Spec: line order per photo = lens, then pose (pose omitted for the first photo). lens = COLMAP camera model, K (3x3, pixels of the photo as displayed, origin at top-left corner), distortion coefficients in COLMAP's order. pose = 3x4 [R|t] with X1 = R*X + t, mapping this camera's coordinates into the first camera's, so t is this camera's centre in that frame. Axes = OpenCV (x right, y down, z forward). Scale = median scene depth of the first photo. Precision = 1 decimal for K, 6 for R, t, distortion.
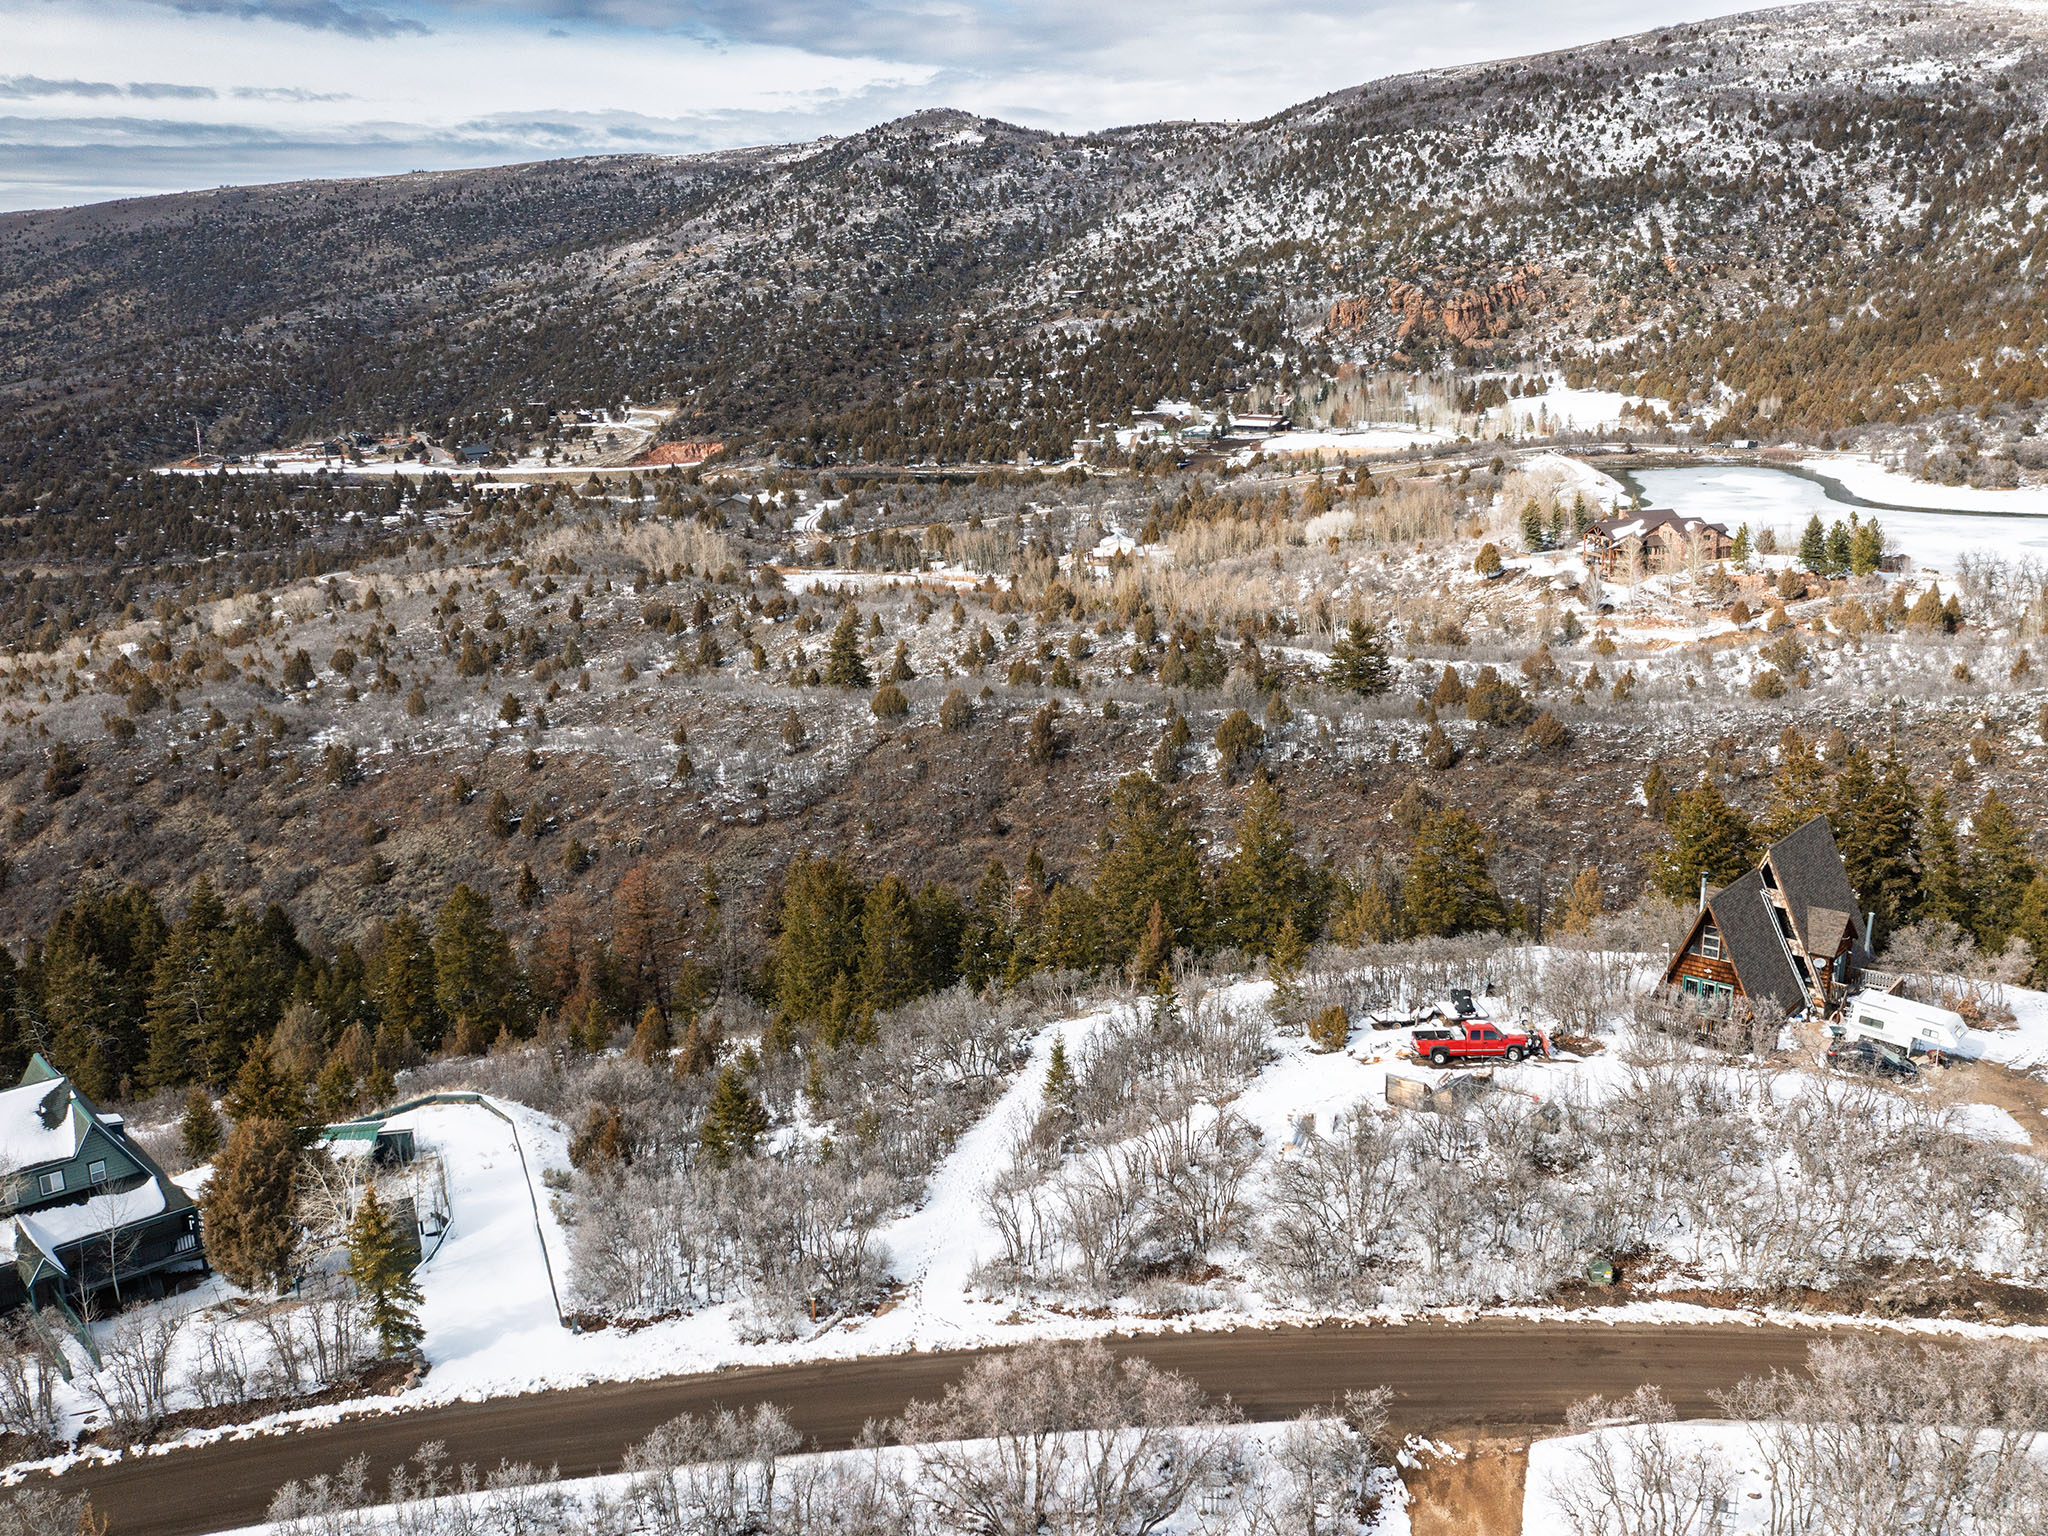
lens RADIAL K [[1829.8, 0, 999.5], [0, 1829.8, 767.6], [0, 0, 1]] dist [-0.002715, 0.006751]
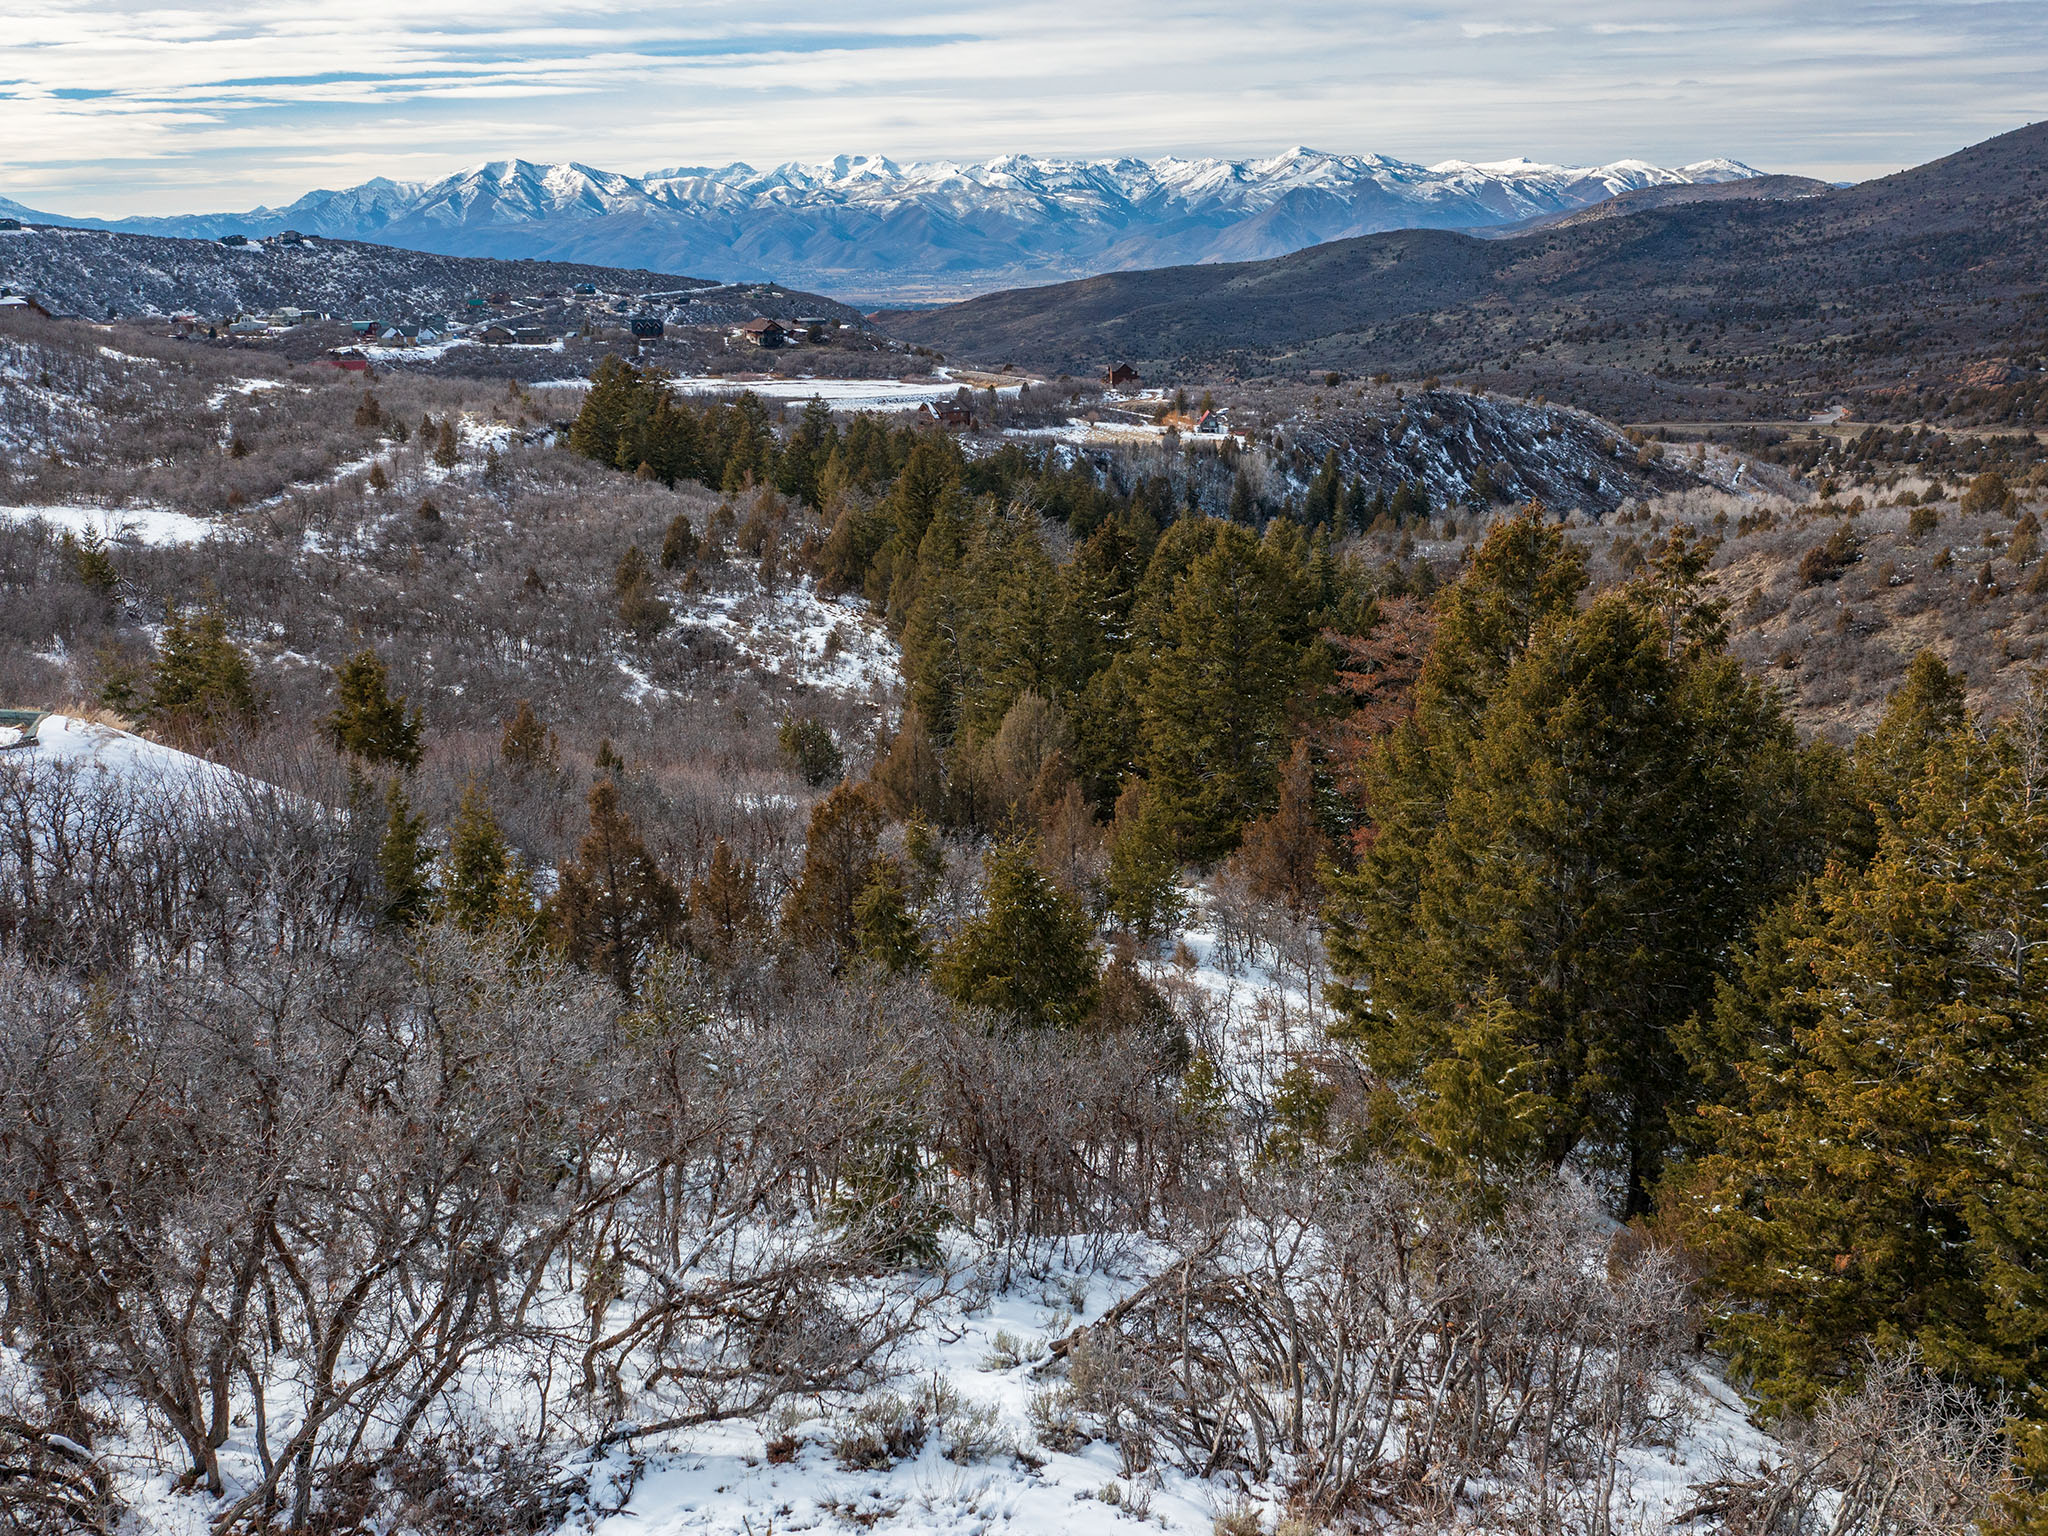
lens RADIAL K [[1824.3, 0, 1070.6], [0, 1824.3, 766.8], [0, 0, 1]] dist [-0.002217, 0.009191]
pose [[0.459142, 0.267719, -0.847063, 0.012530], [-0.223925, 0.957599, 0.181278, 0.005336], [0.859678, 0.106446, 0.499623, 0.082988]]
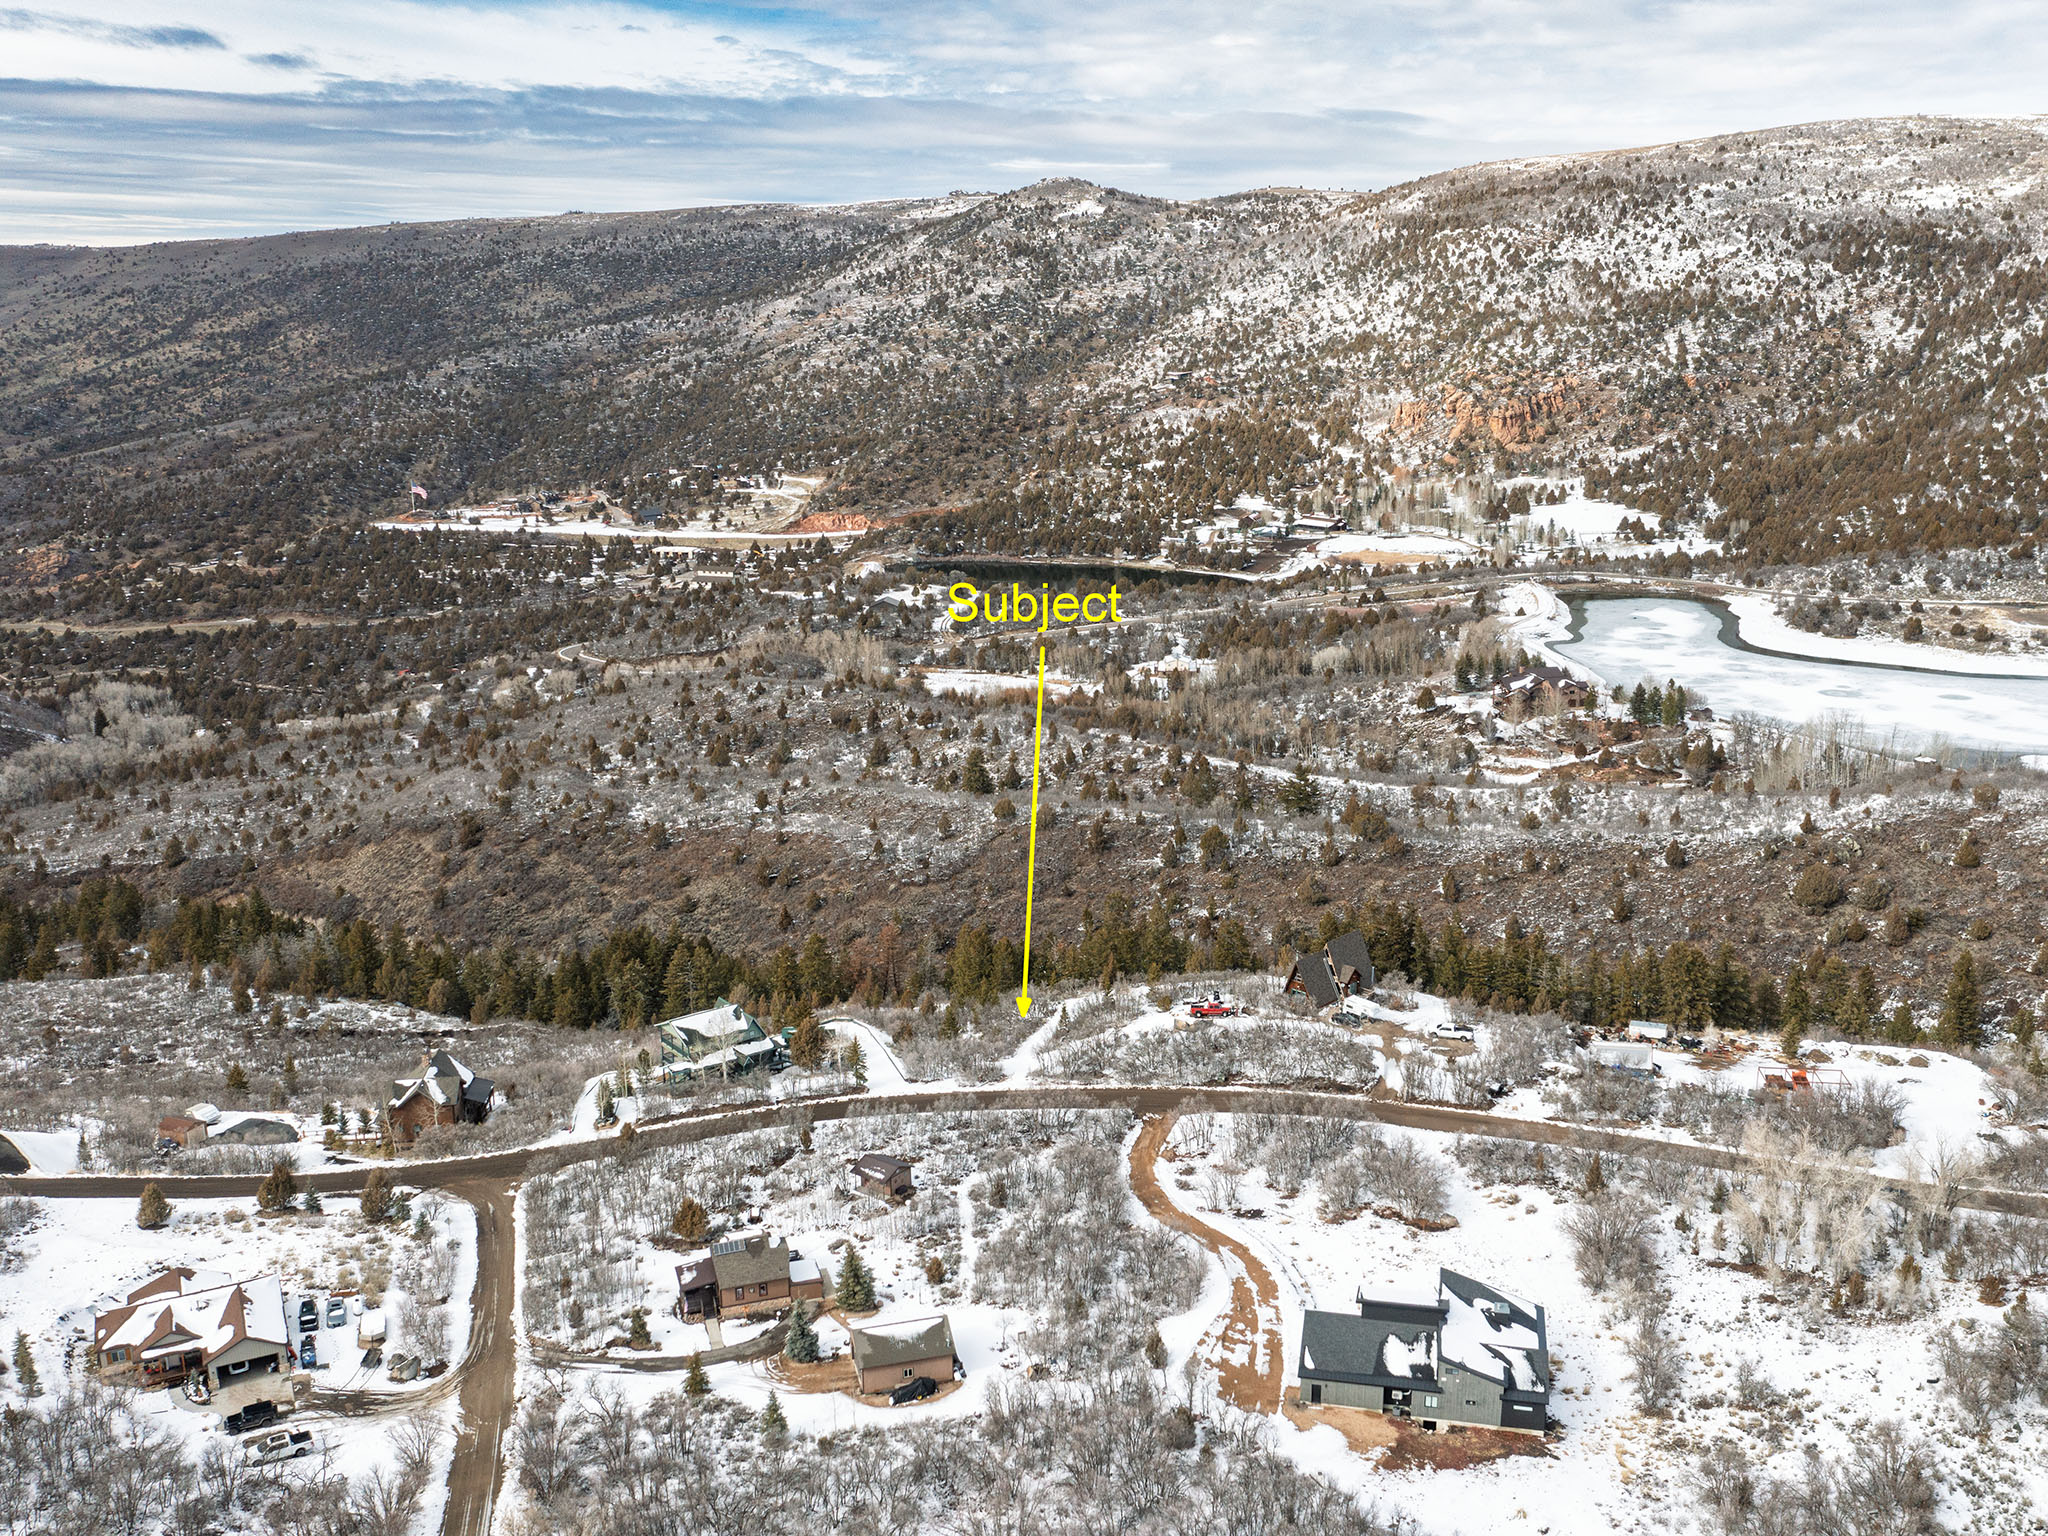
lens RADIAL K [[1824.3, 0, 1070.6], [0, 1824.3, 766.8], [0, 0, 1]] dist [-0.002217, 0.009191]
pose [[0.999394, 0.027836, -0.020892, 0.007171], [-0.027906, 0.999606, -0.003038, -0.016300], [0.020799, 0.003620, 0.999777, -0.141720]]
